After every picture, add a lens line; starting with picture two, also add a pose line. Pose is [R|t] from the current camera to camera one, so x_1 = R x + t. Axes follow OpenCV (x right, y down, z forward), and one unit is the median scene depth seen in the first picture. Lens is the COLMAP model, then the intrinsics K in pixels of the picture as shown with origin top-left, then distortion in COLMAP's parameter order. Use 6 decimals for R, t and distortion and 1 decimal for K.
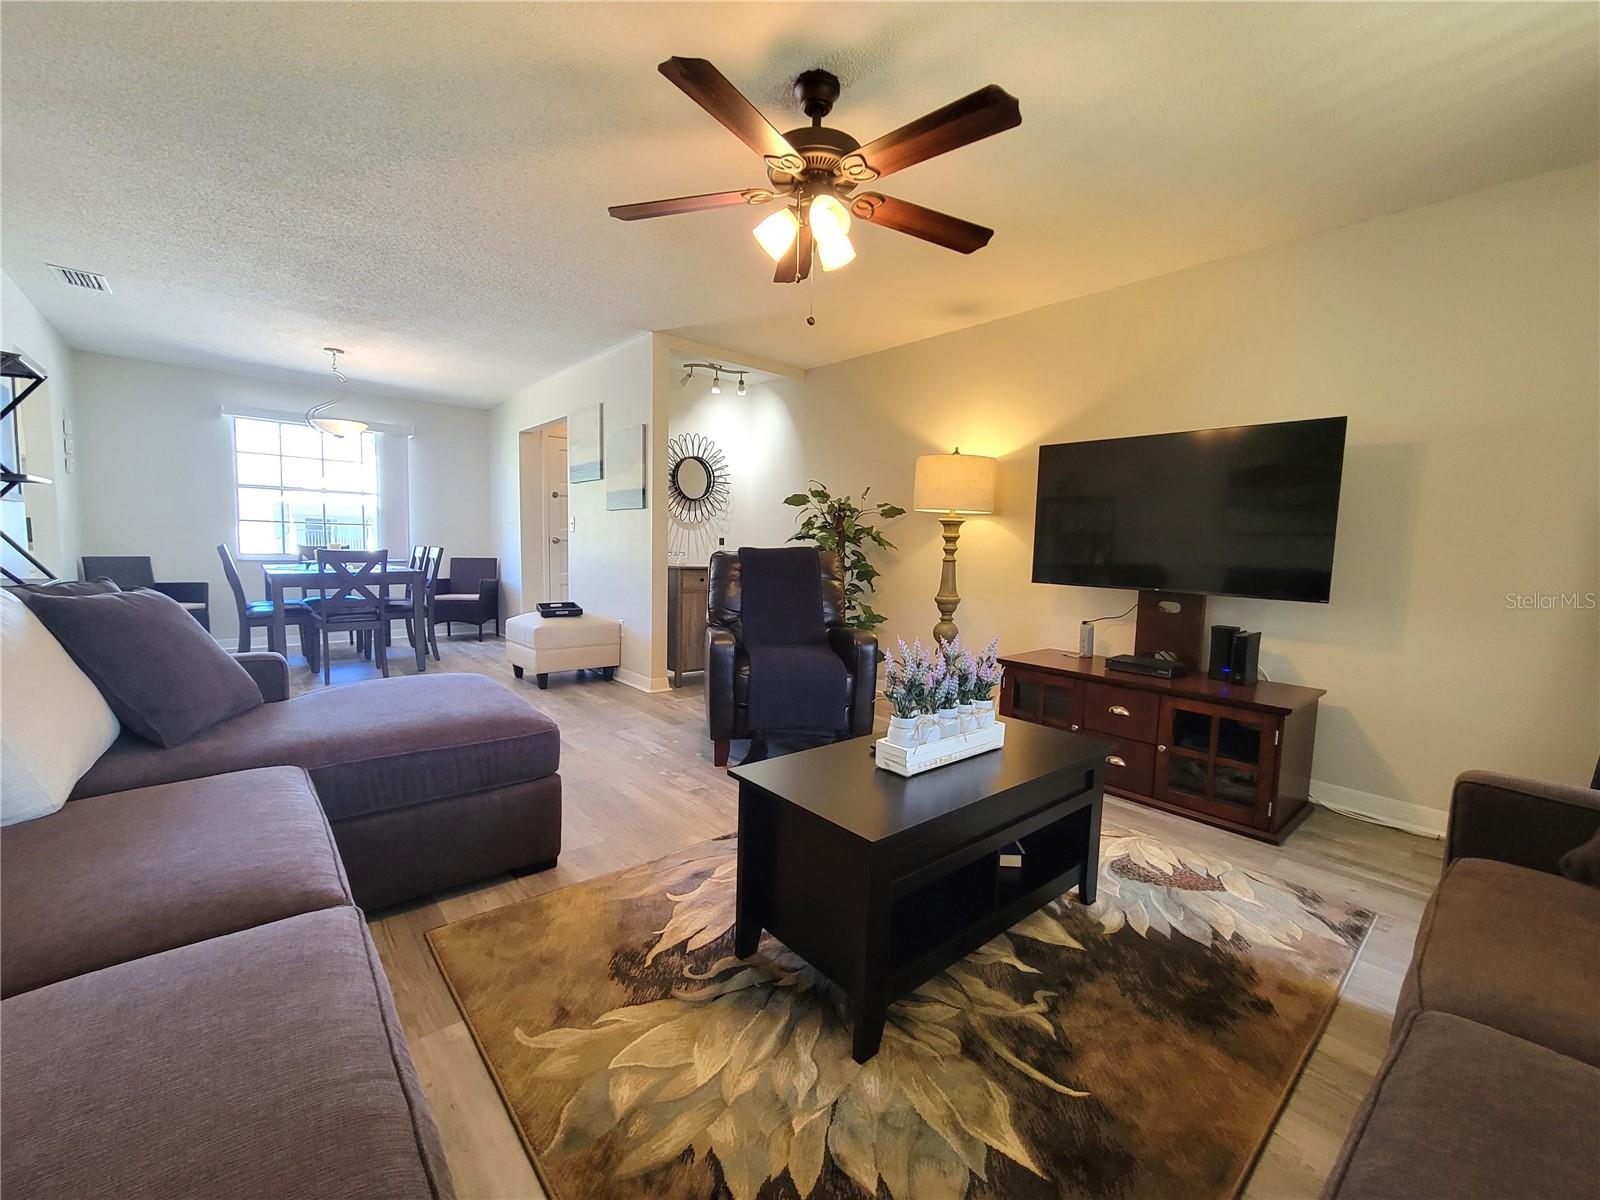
lens RADIAL K [[654.4, 0, 800.2], [0, 654.4, 601.0], [0, 0, 1]] dist [0.002522, -0.002711]
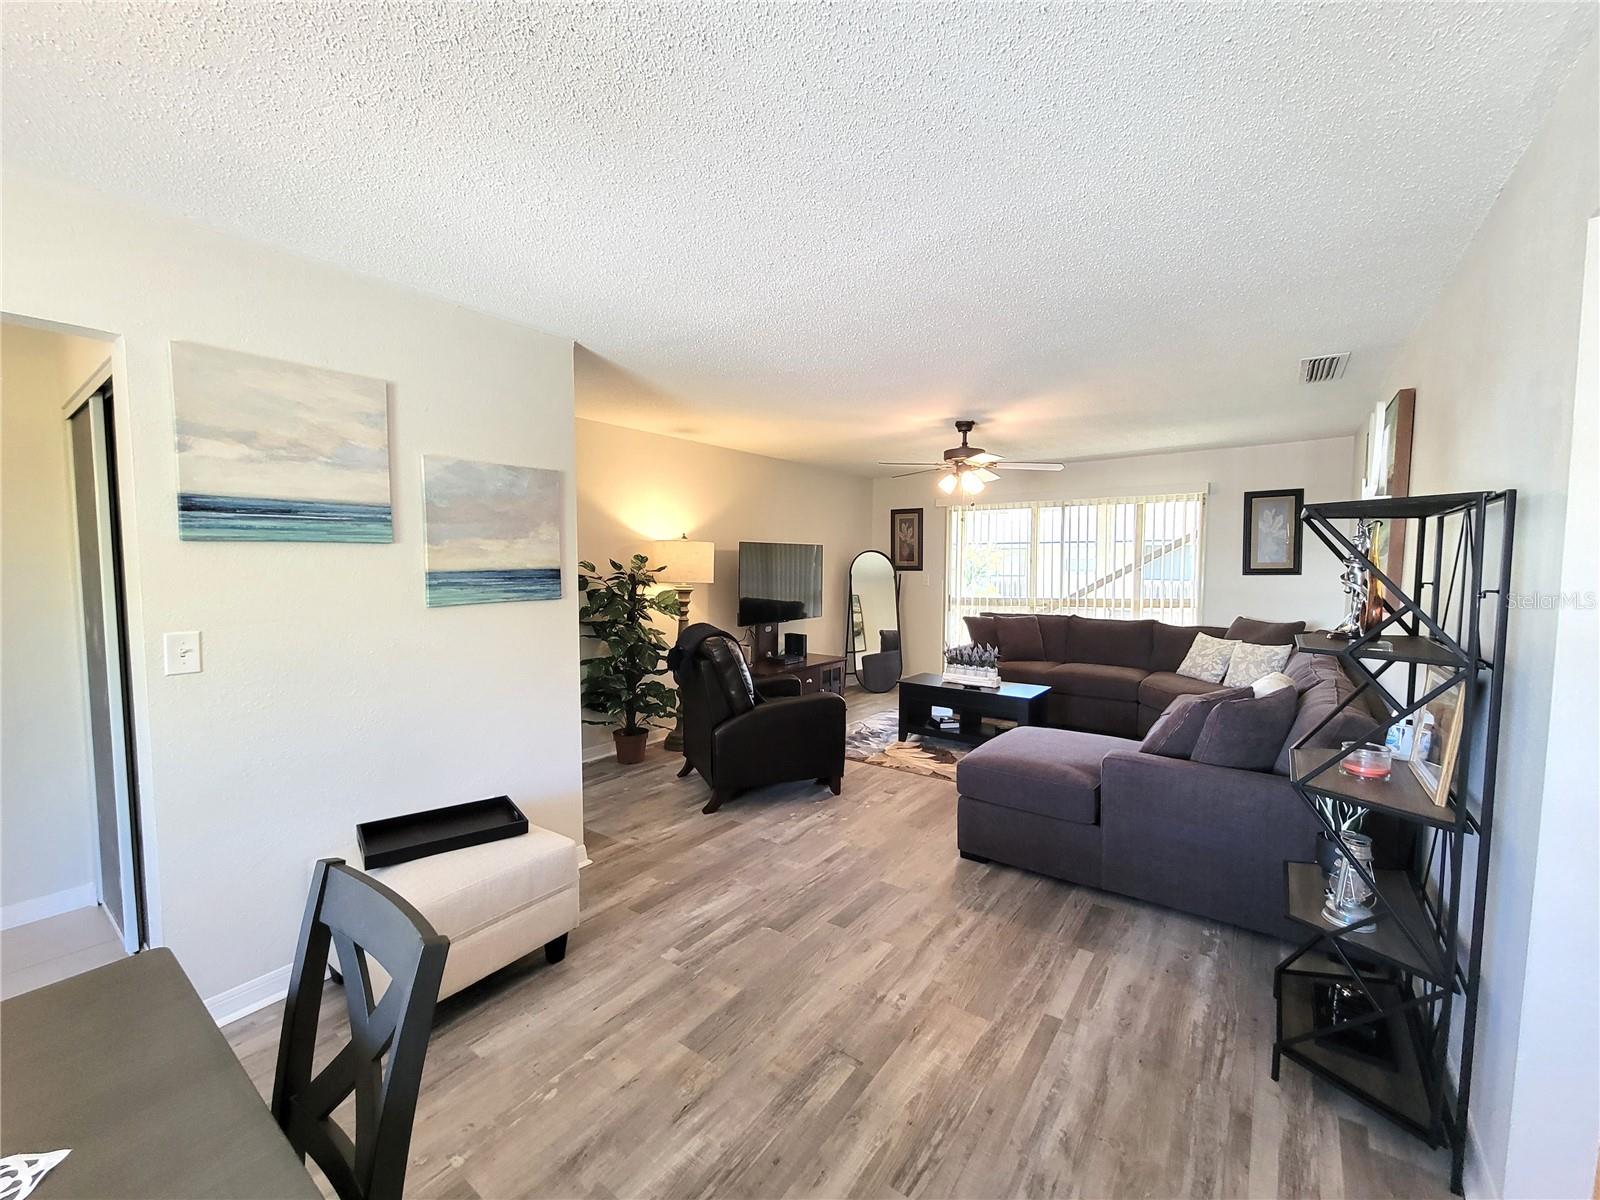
lens RADIAL K [[654.4, 0, 799.8], [0, 654.4, 598.7], [0, 0, 1]] dist [0.002522, -0.002711]
pose [[-0.221485, -0.084834, 0.971467, -1.771045], [0.078891, 0.991385, 0.104560, -0.364609], [-0.971967, 0.099799, -0.212884, 1.732718]]
